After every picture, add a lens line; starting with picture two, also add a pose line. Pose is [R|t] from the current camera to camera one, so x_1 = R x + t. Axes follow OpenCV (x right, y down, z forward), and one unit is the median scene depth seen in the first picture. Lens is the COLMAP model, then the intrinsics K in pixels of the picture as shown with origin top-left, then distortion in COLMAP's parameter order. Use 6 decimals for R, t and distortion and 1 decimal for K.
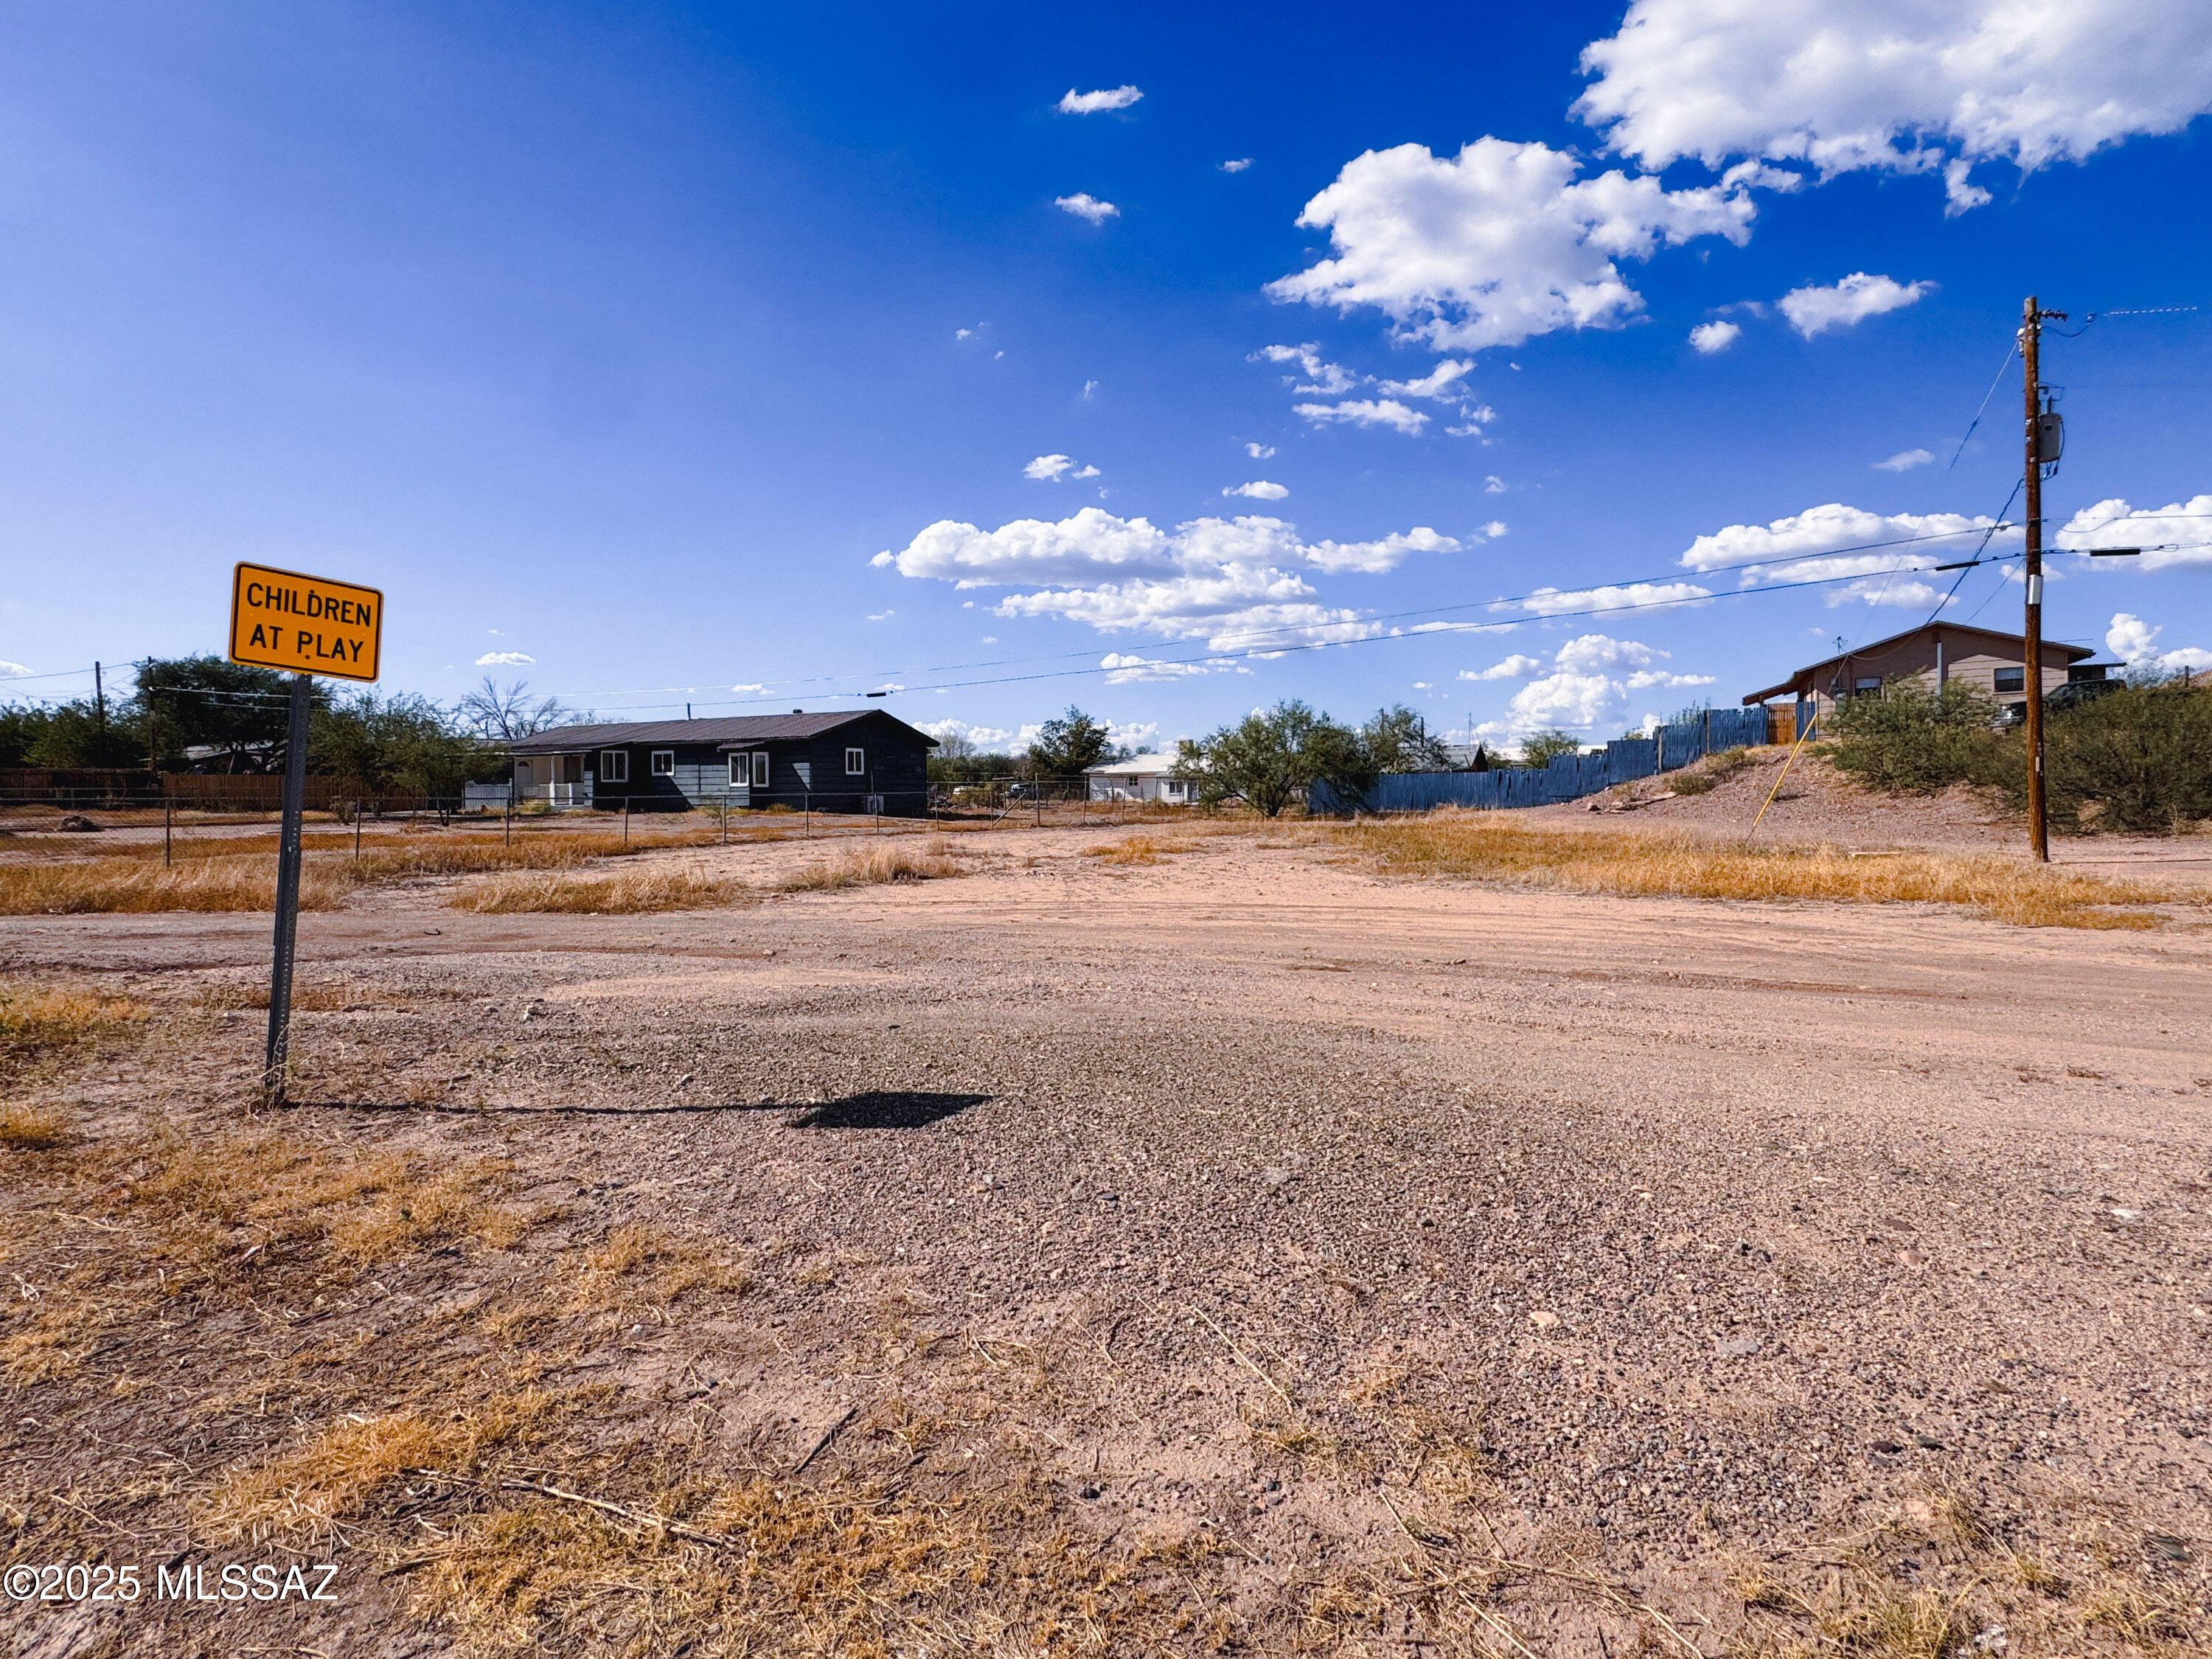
lens RADIAL K [[1187.1, 0, 1101.6], [0, 1187.1, 839.2], [0, 0, 1]] dist [0.000094, -0.000445]
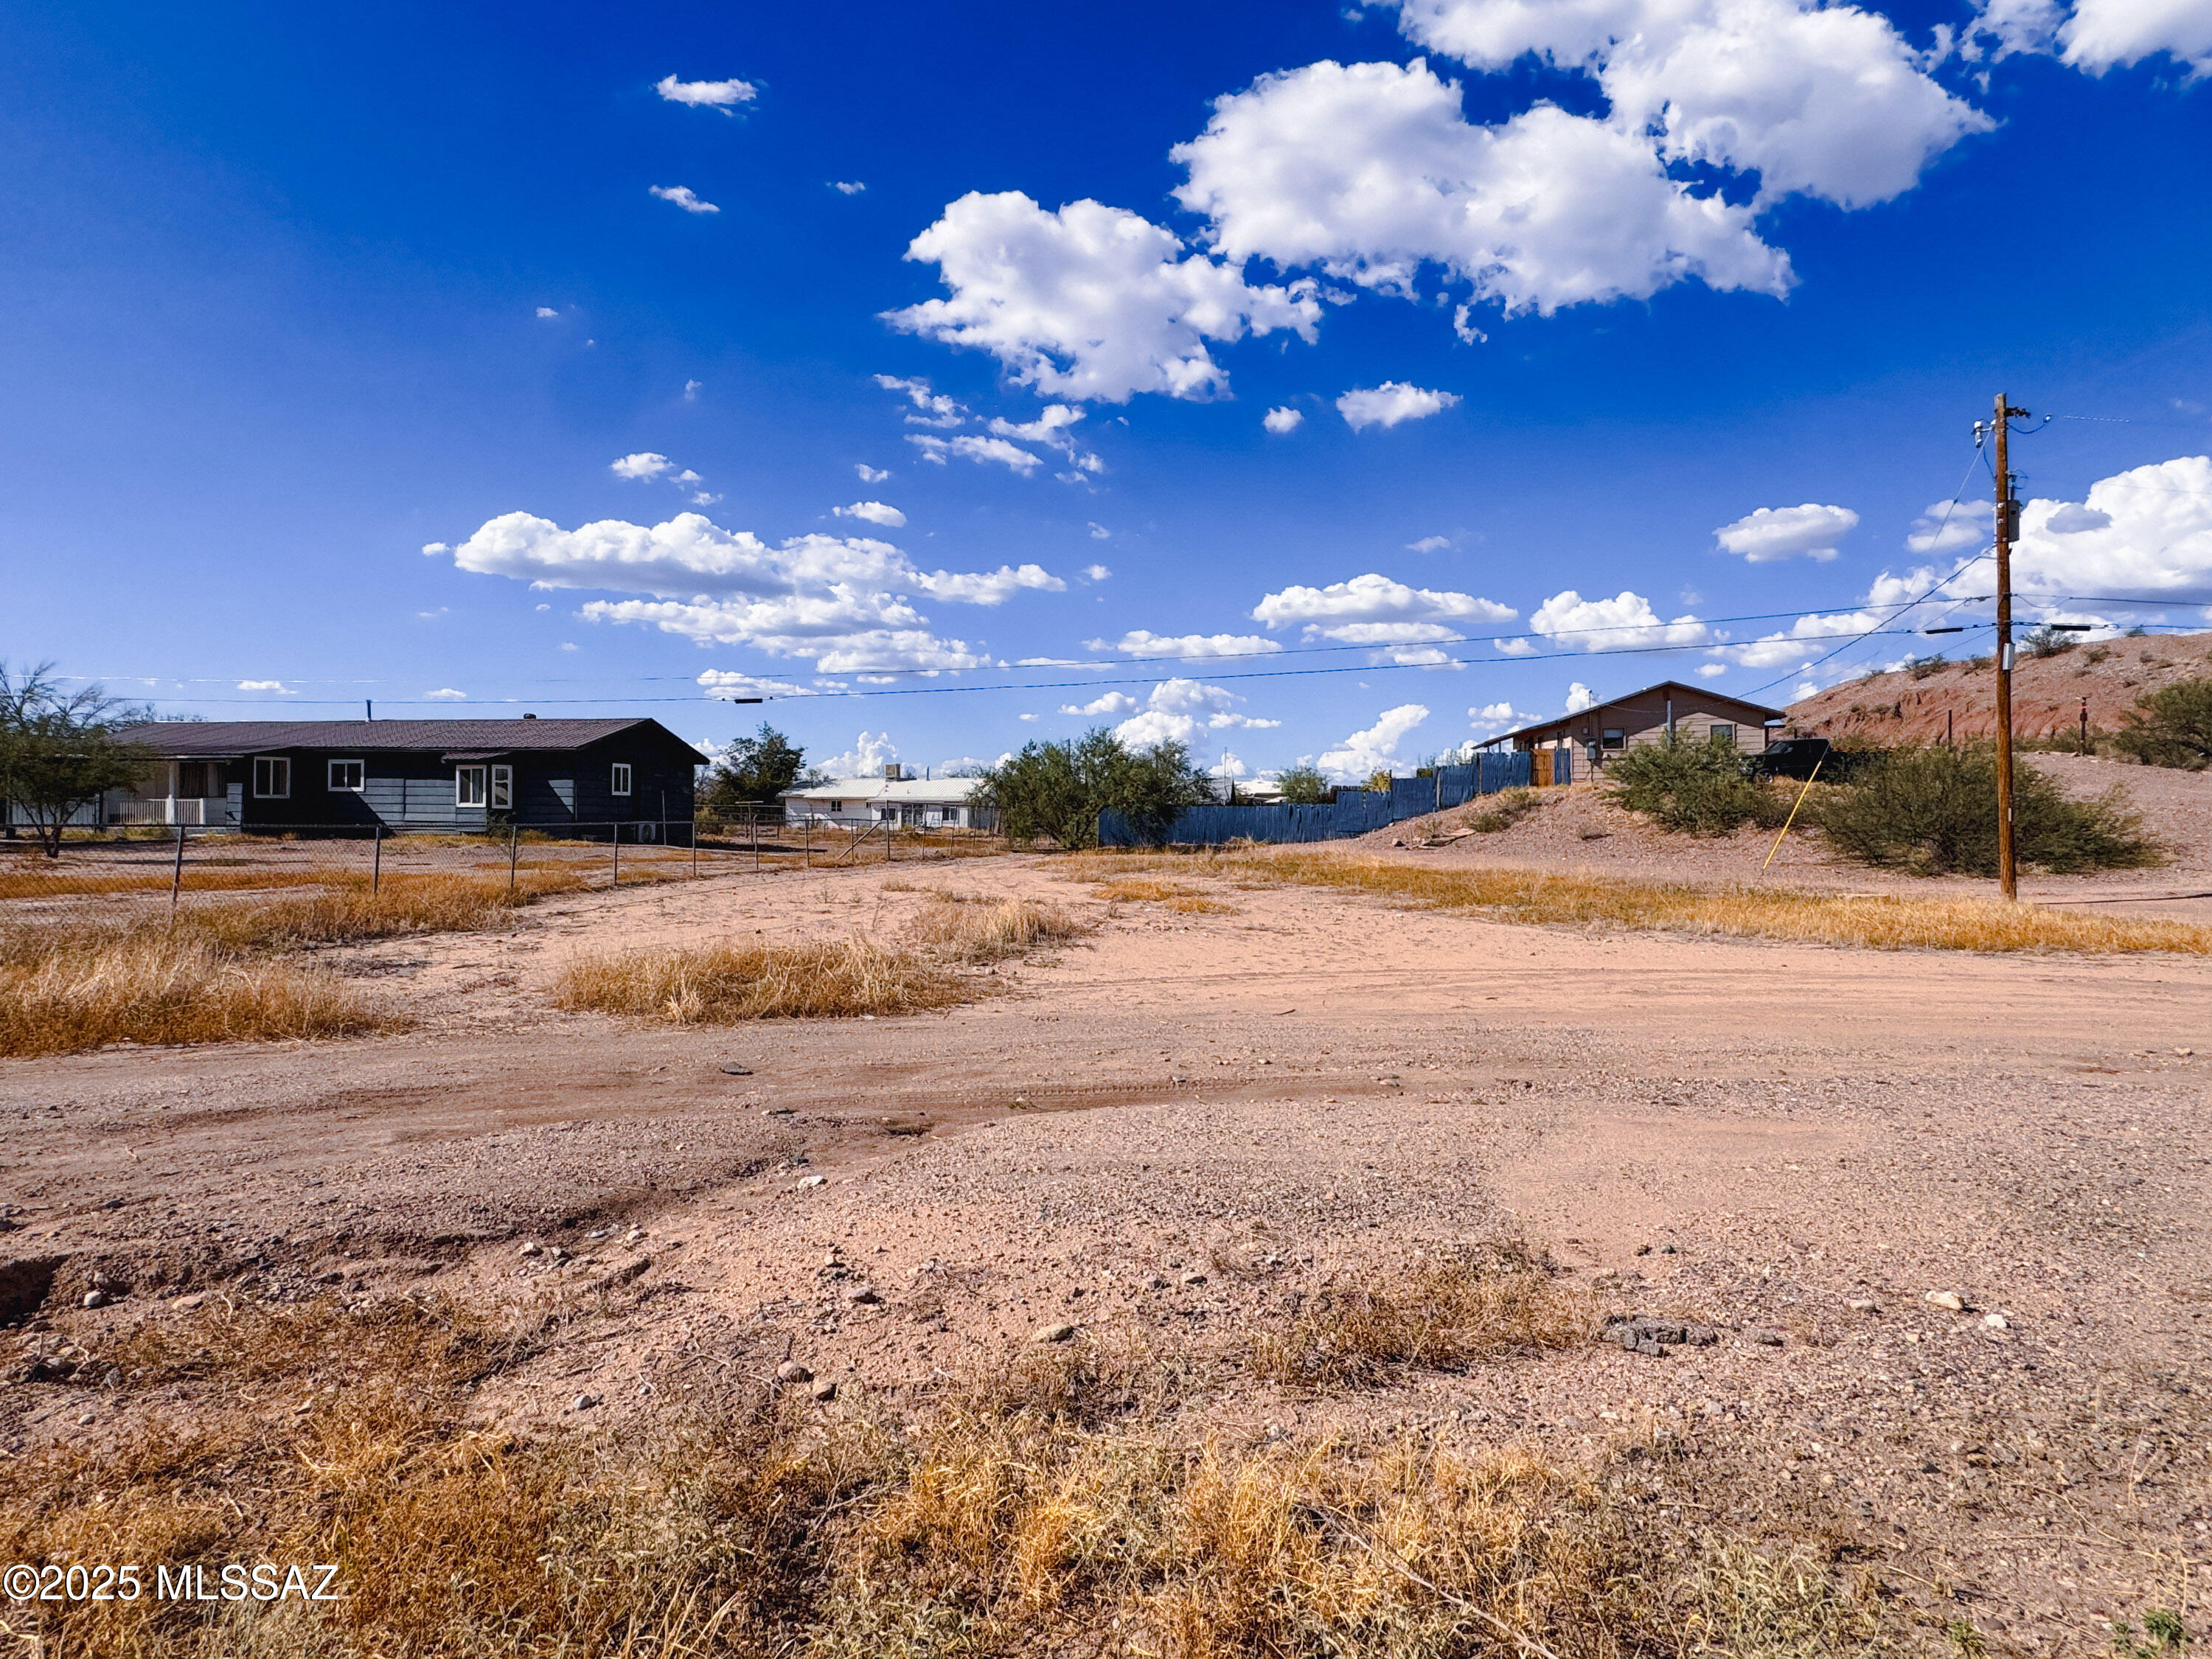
lens RADIAL K [[1187.1, 0, 1102.4], [0, 1187.1, 830.3], [0, 0, 1]] dist [0.000094, -0.000445]
pose [[0.942743, 0.012072, 0.333301, -0.164391], [-0.002181, 0.999546, -0.030036, -0.006072], [-0.333512, 0.027589, 0.942342, 0.107997]]
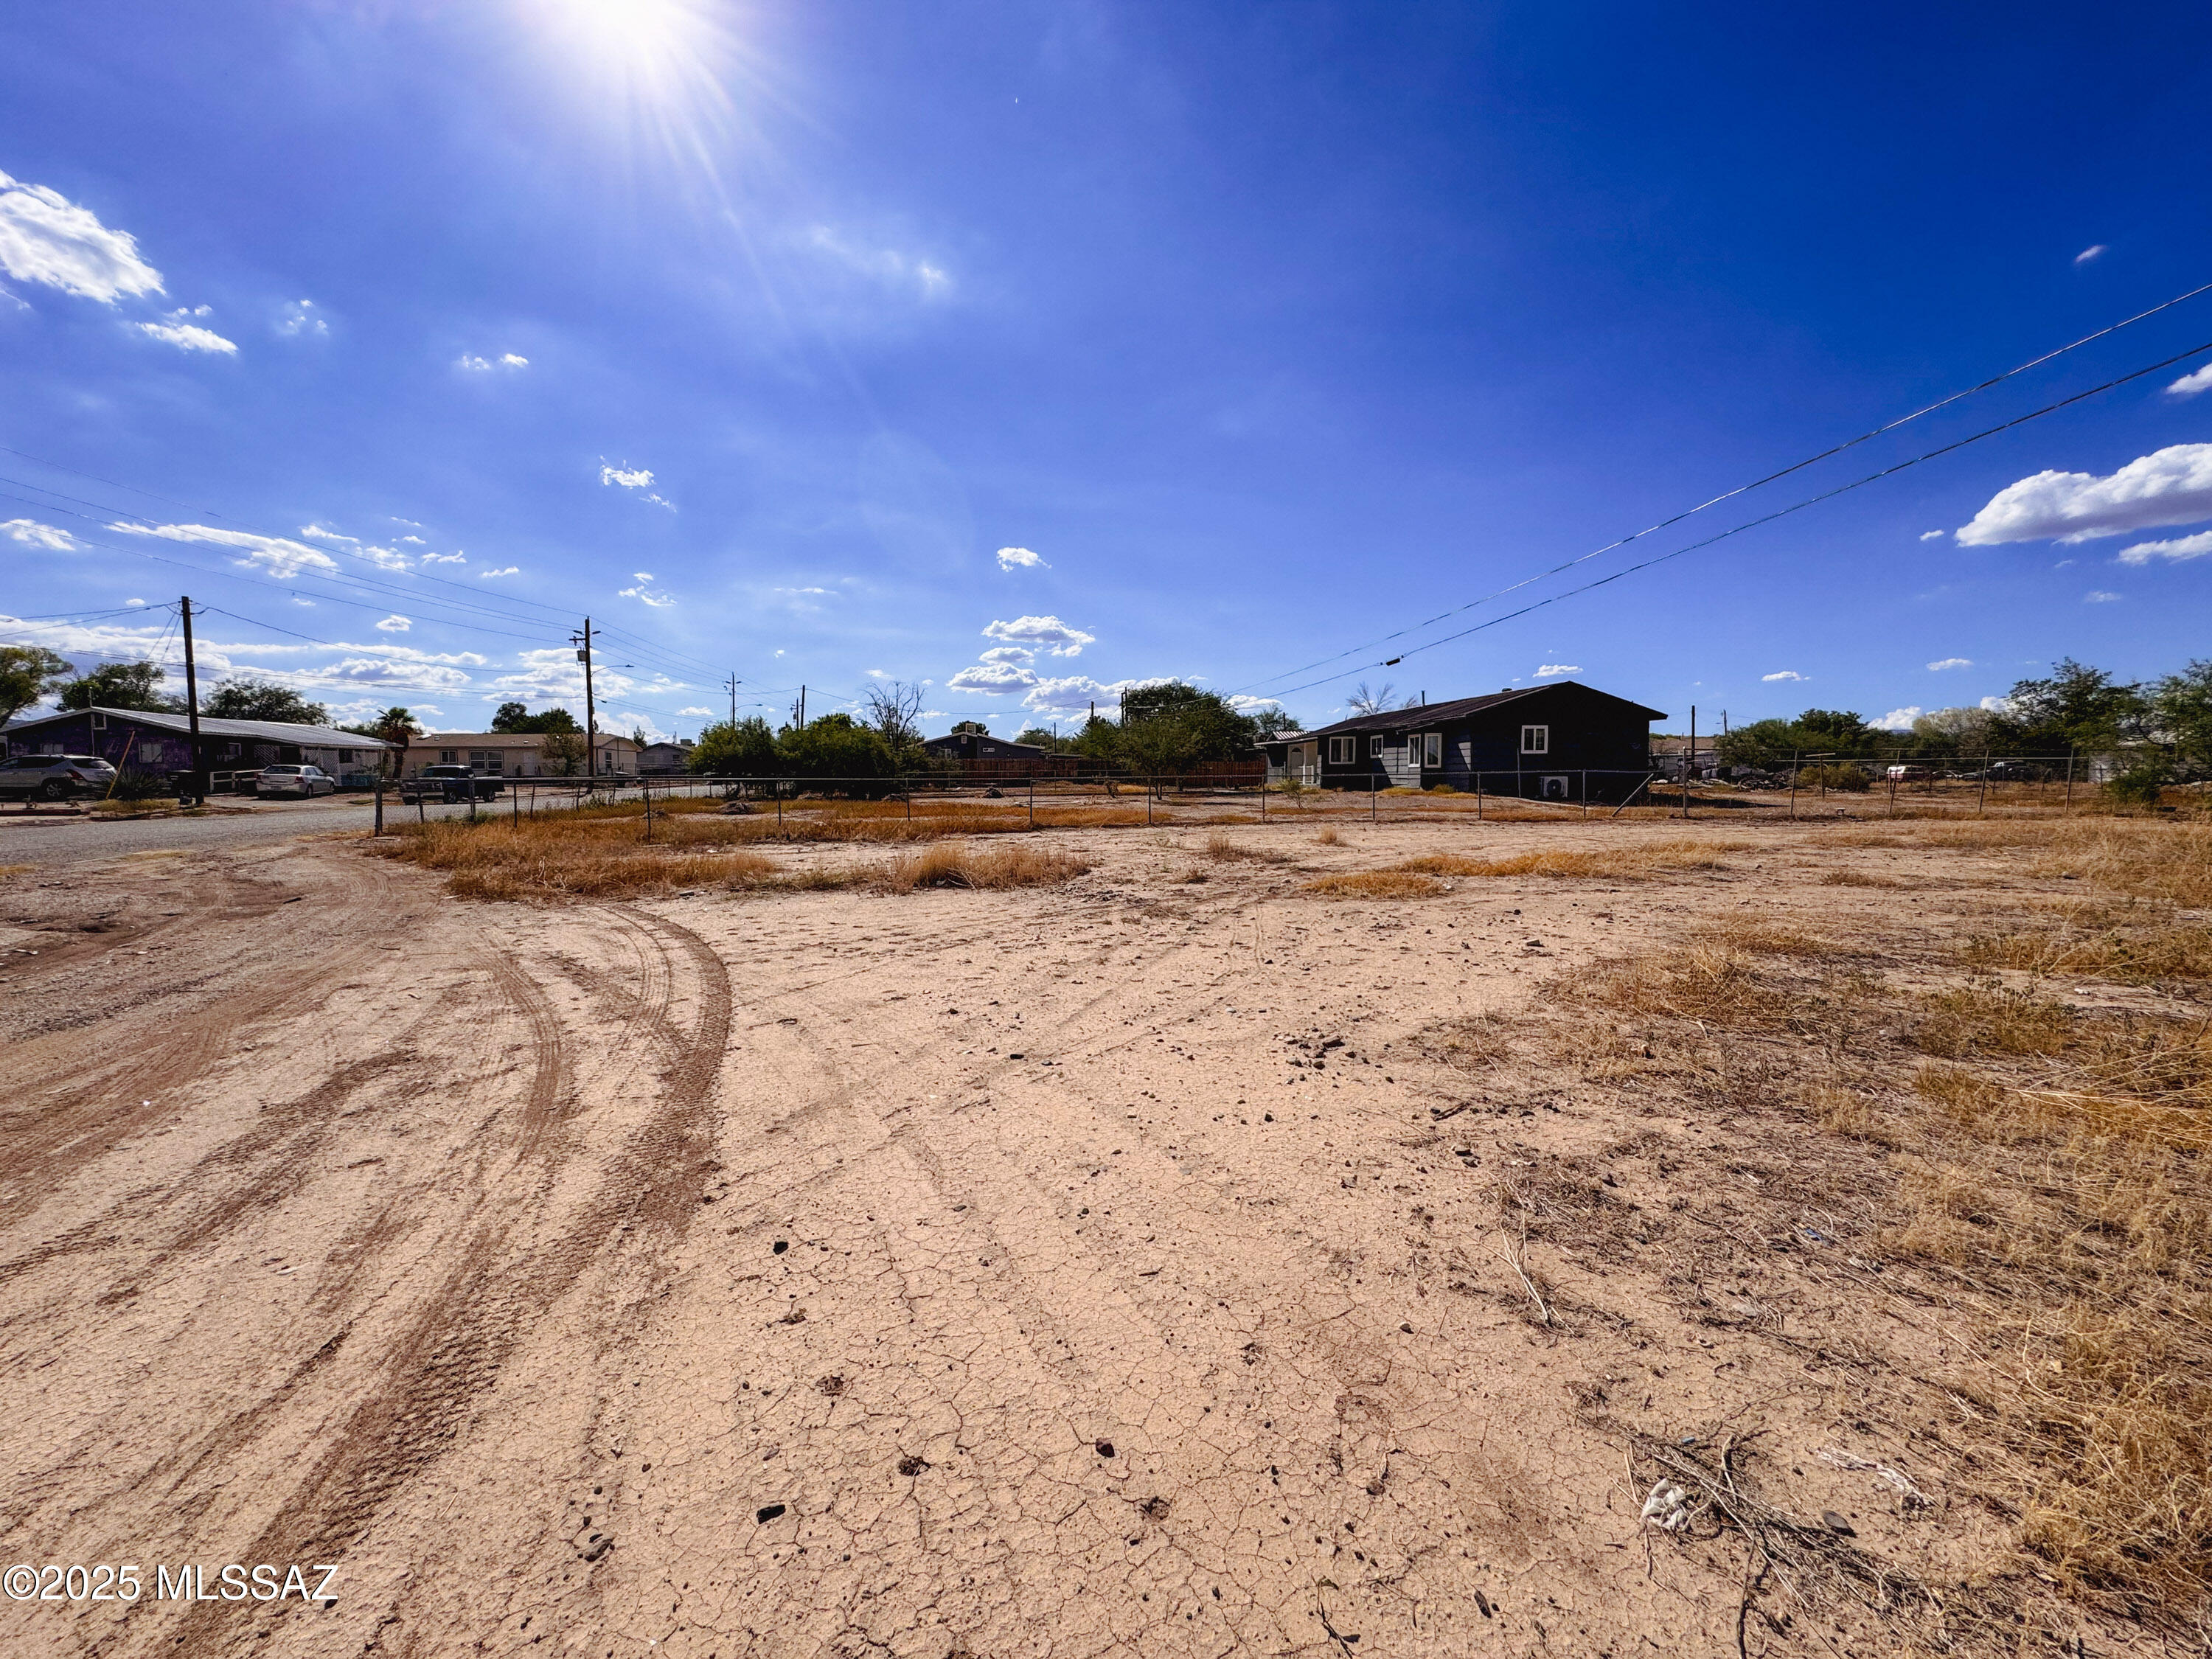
lens RADIAL K [[877.9, 0, 1105.1], [0, 877.9, 822.4], [0, 0, 1]] dist [-0.004008, 0.000304]
pose [[0.581735, 0.045518, -0.812104, 0.154608], [-0.030323, 0.998953, 0.034270, -0.013762], [0.812813, 0.004689, 0.582506, 0.320851]]
